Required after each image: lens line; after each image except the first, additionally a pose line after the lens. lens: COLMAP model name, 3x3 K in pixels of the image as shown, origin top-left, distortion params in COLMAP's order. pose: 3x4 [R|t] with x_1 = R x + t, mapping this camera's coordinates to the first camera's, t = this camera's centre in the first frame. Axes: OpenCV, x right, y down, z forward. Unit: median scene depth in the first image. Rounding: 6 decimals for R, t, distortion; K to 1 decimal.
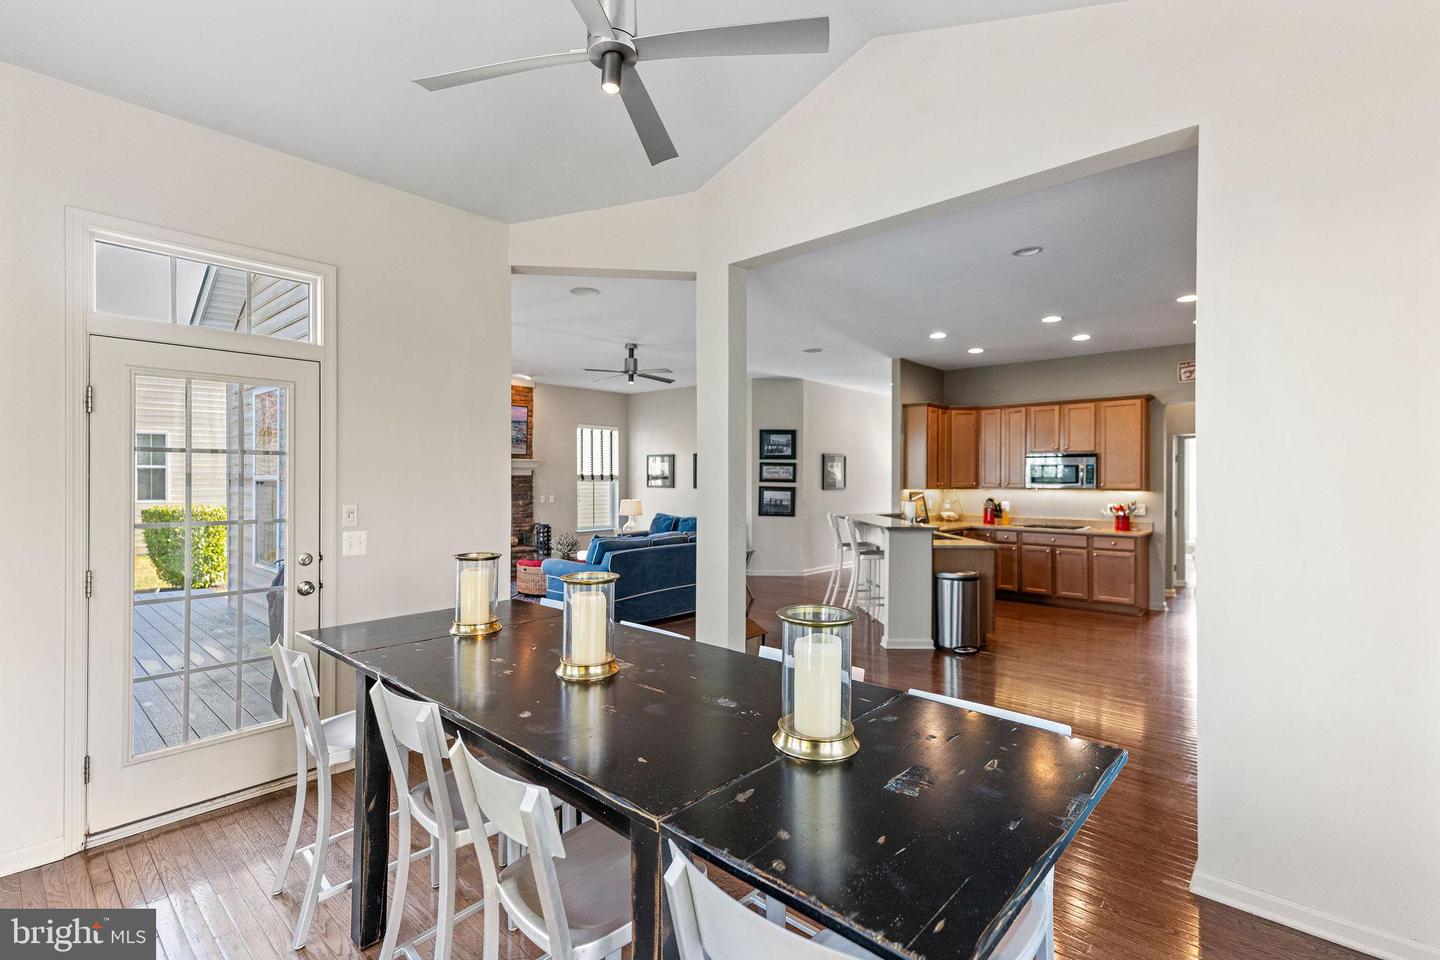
lens RADIAL K [[675.8, 0, 720.2], [0, 675.8, 477.5], [0, 0, 1]] dist [0.000915, 0.000010]
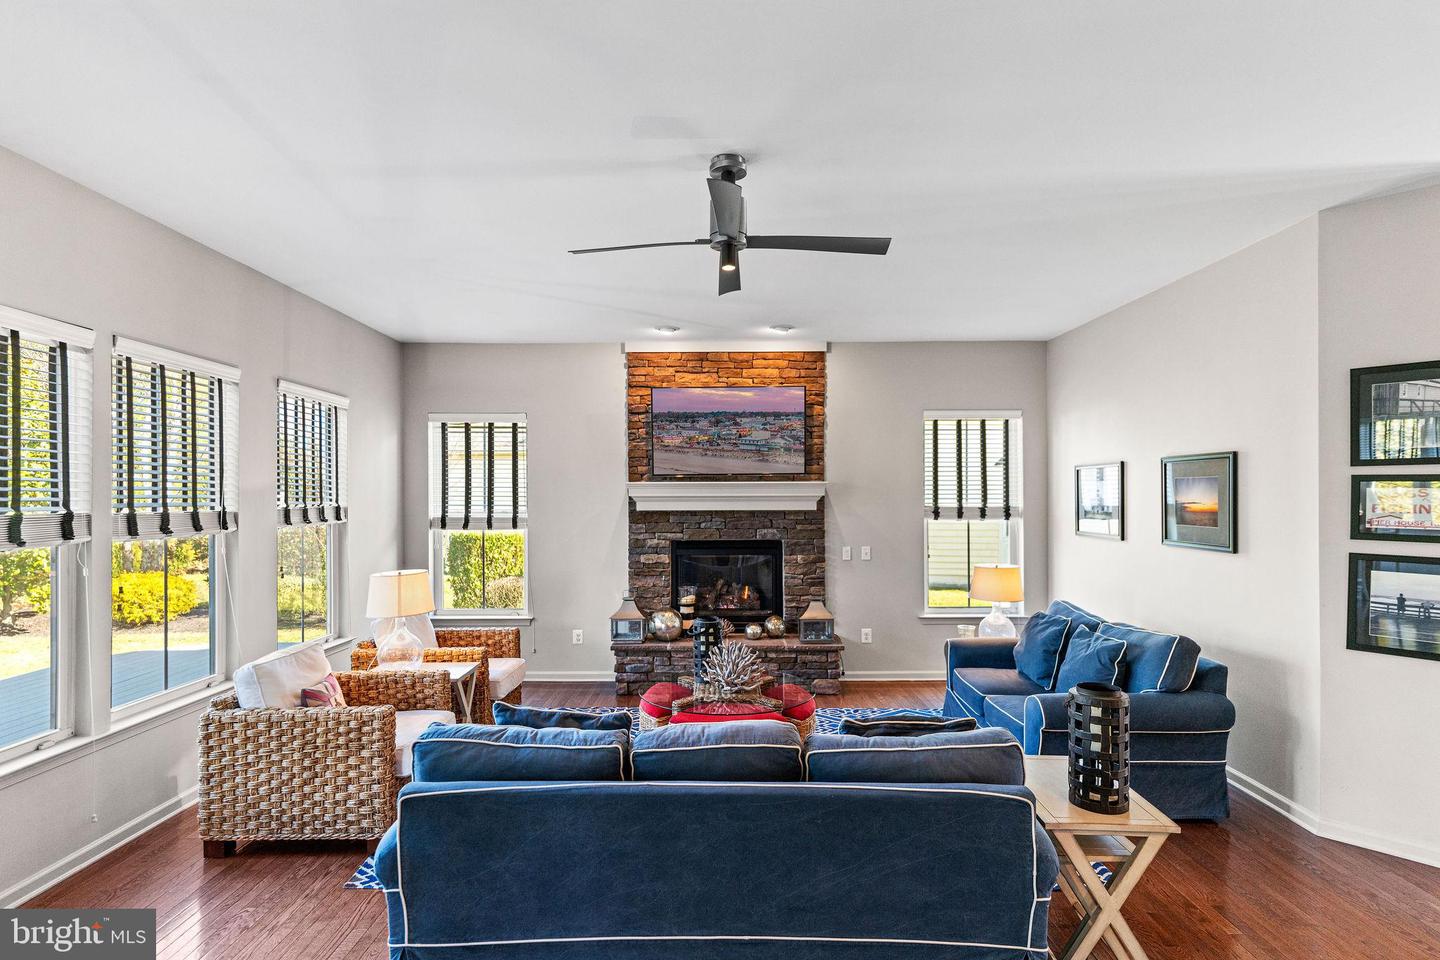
lens RADIAL K [[718.3, 0, 724.4], [0, 718.3, 491.2], [0, 0, 1]] dist [0.000853, 0.000201]
pose [[0.656163, -0.011188, -0.754536, 0.116122], [0.005737, 0.999935, -0.009838, -0.013181], [0.754597, 0.002126, 0.656185, 0.558600]]
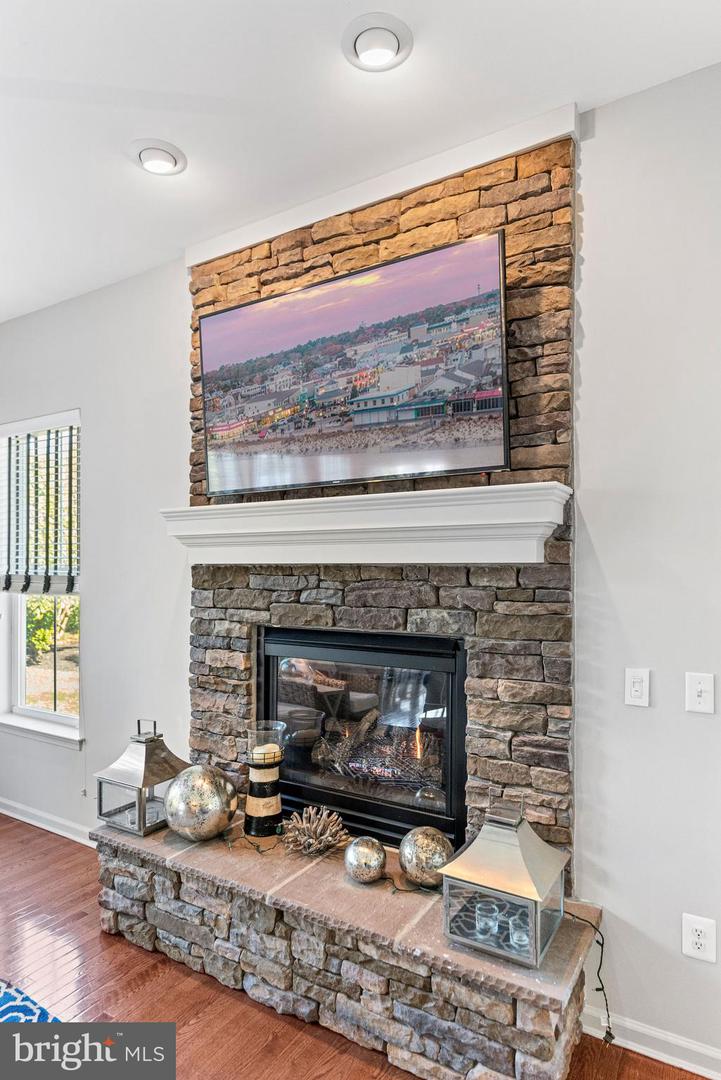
lens RADIAL K [[648.2, 0, 331.1], [0, 648.2, 564.9], [0, 0, 1]] dist [0.000506, -0.002131]
pose [[0.169966, -0.009790, -0.985401, -0.096828], [-0.002785, 0.999942, -0.010415, -0.000283], [0.985446, 0.004514, 0.169929, 0.907874]]
